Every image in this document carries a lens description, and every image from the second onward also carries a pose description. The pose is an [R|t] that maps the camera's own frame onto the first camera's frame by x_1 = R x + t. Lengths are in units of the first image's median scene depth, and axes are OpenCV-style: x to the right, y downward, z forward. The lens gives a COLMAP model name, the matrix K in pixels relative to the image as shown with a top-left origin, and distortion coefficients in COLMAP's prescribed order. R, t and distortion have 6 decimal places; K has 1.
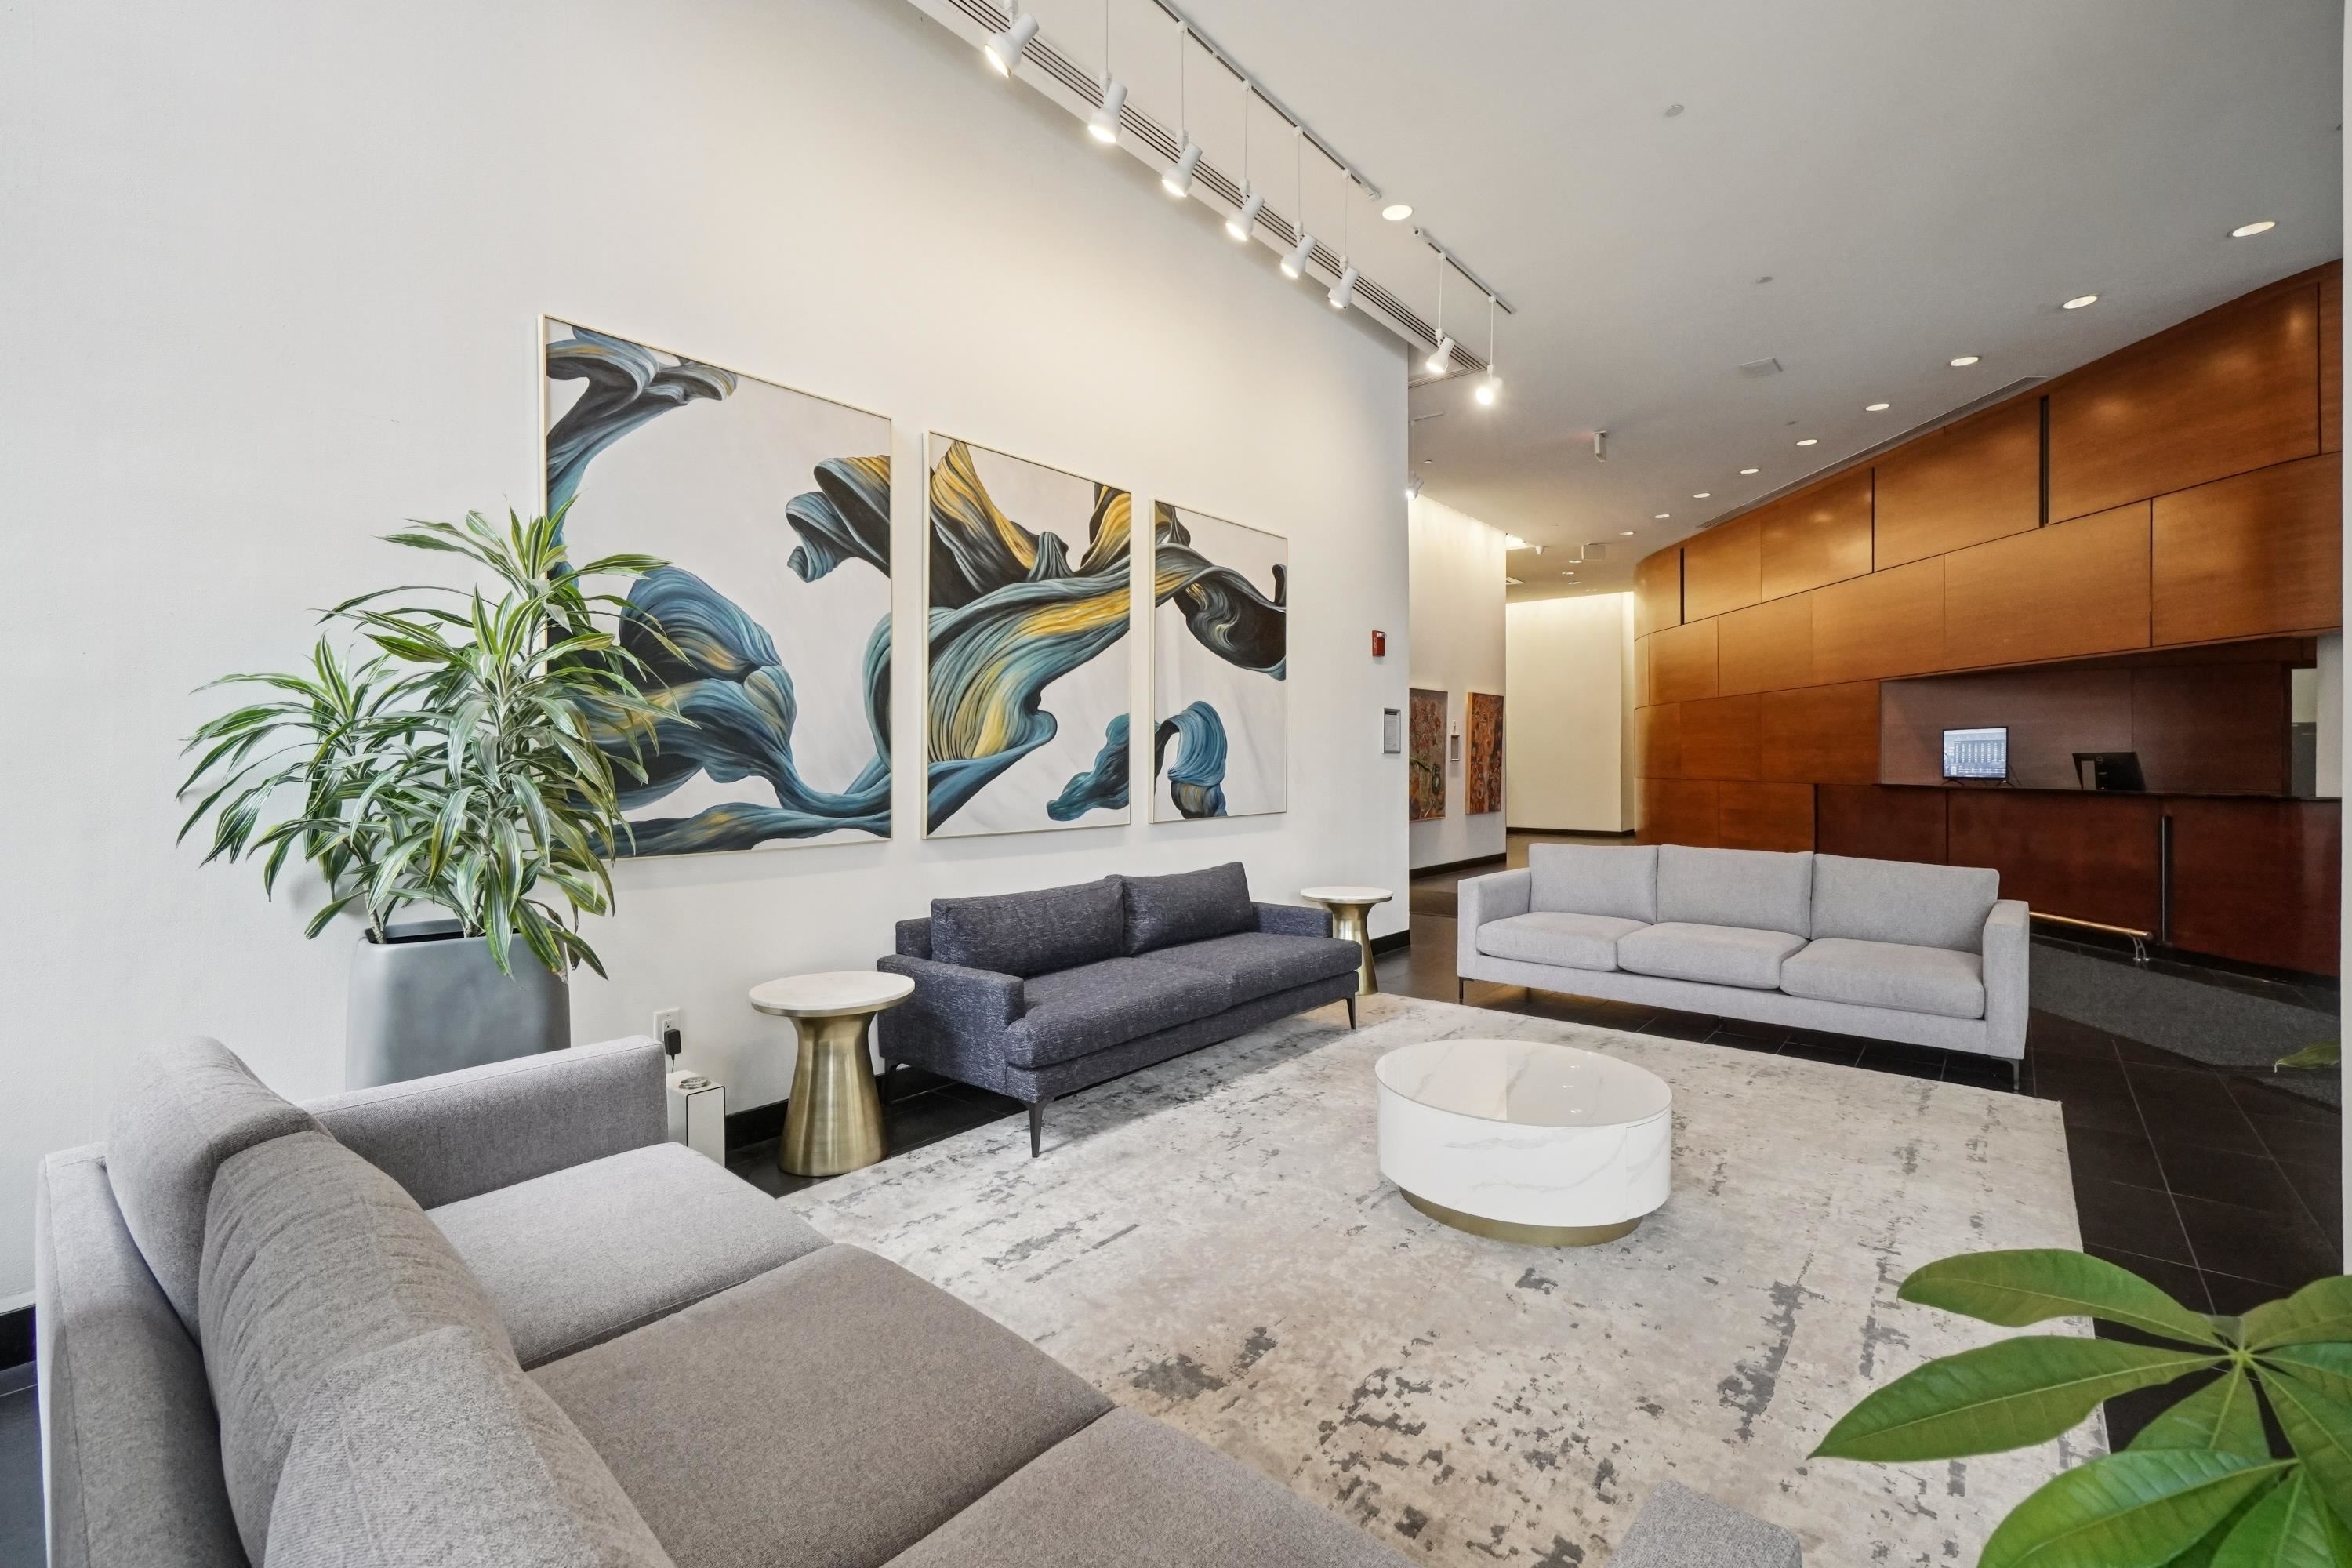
lens RADIAL K [[1022.7, 0, 1171.4], [0, 1022.7, 740.0], [0, 0, 1]] dist [0.003588, 0.002008]
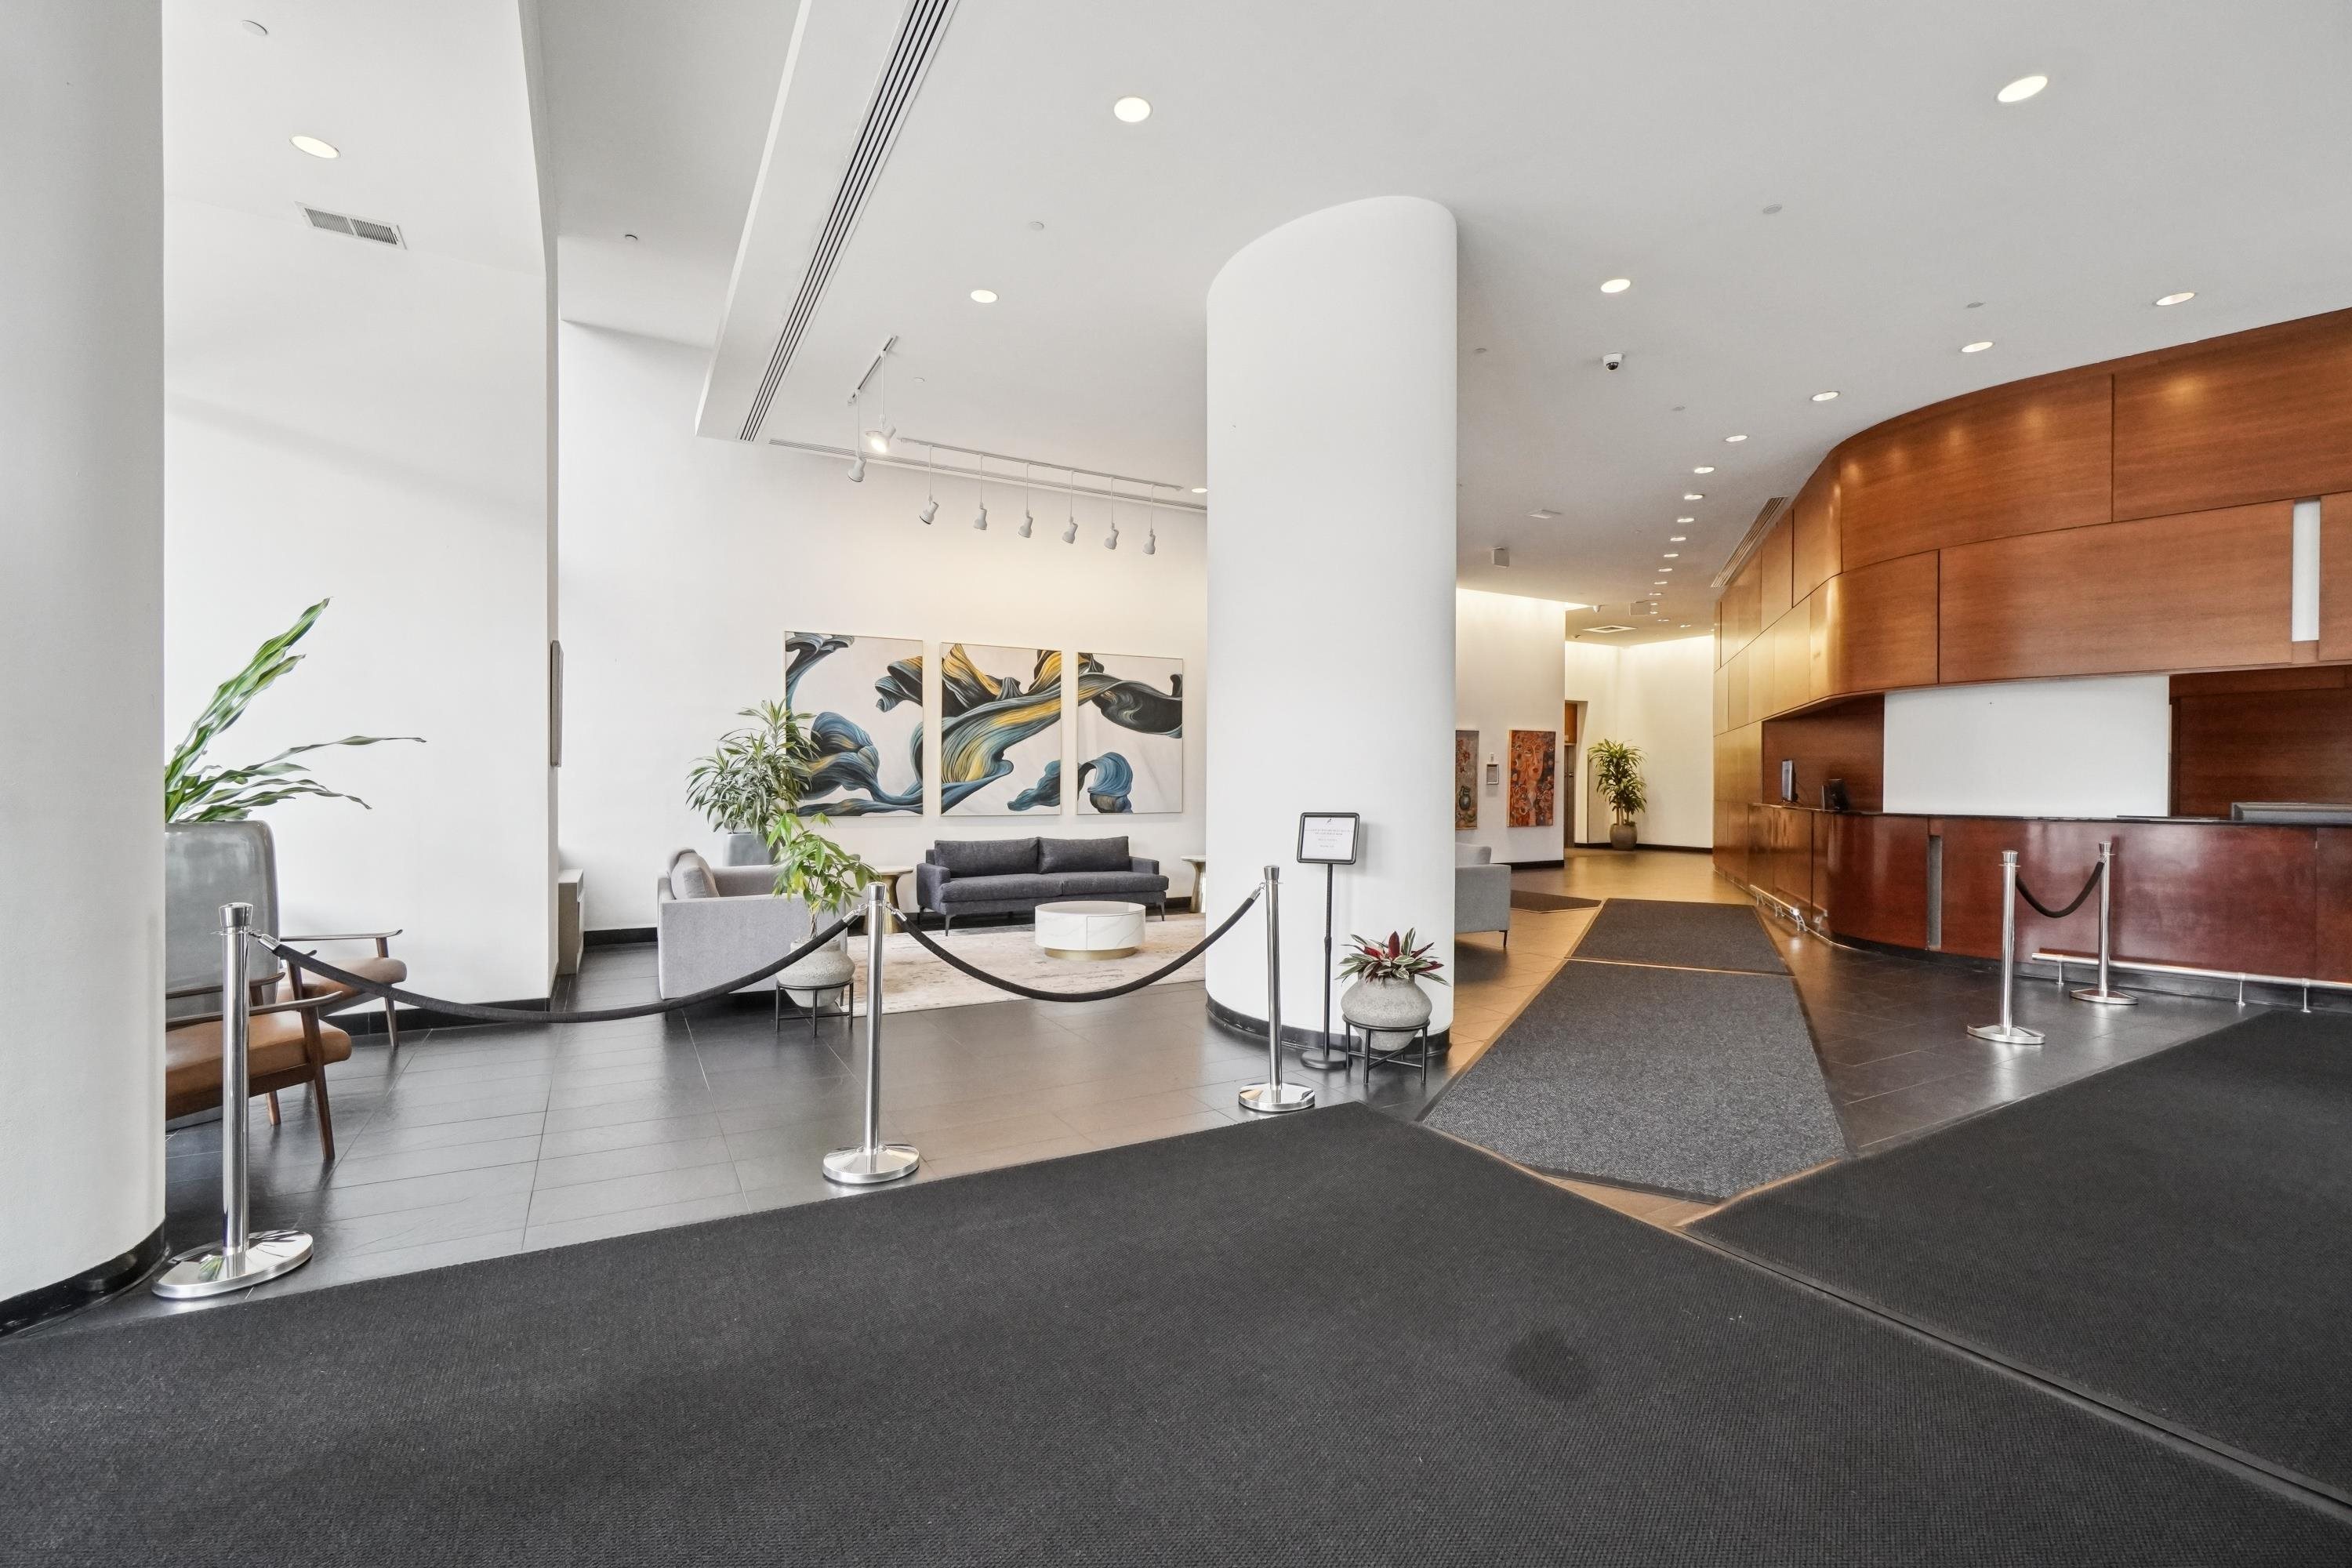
lens RADIAL K [[1022.7, 0, 1181.1], [0, 1022.7, 787.6], [0, 0, 1]] dist [0.003588, 0.002008]
pose [[0.929564, 0.004987, -0.368628, 1.033816], [0.004021, 0.999712, 0.023665, -0.019922], [0.368640, -0.023481, 0.929276, -0.892746]]
